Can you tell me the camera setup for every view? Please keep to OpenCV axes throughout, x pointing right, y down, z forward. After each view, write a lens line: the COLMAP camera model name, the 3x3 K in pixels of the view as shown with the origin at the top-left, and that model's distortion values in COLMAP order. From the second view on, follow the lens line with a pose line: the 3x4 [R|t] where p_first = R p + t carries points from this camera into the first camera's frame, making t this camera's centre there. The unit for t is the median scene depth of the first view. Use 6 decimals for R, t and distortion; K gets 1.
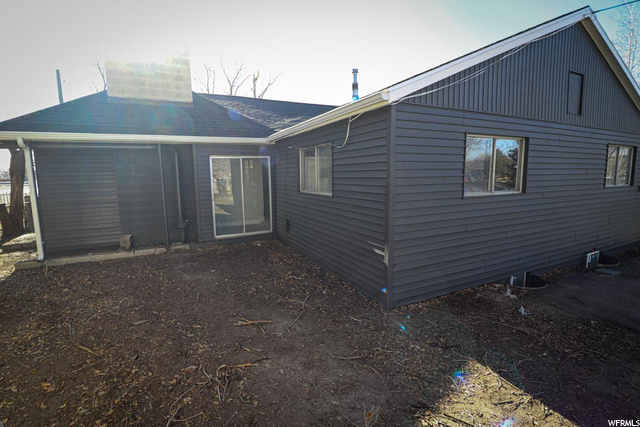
lens RADIAL K [[295.9, 0, 319.3], [0, 295.9, 214.7], [0, 0, 1]] dist [-0.008694, -0.006985]
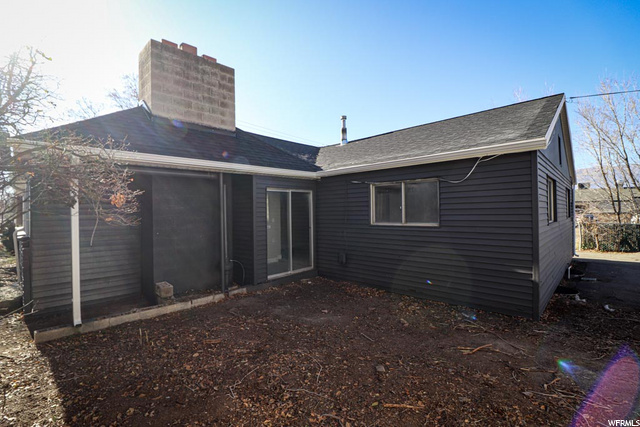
lens RADIAL K [[295.9, 0, 315.3], [0, 295.9, 213.0], [0, 0, 1]] dist [-0.008694, -0.006985]
pose [[0.942563, 0.000342, 0.334028, -0.548478], [0.046956, 0.989934, -0.133516, 0.009415], [-0.330712, 0.141532, 0.933059, 0.096816]]
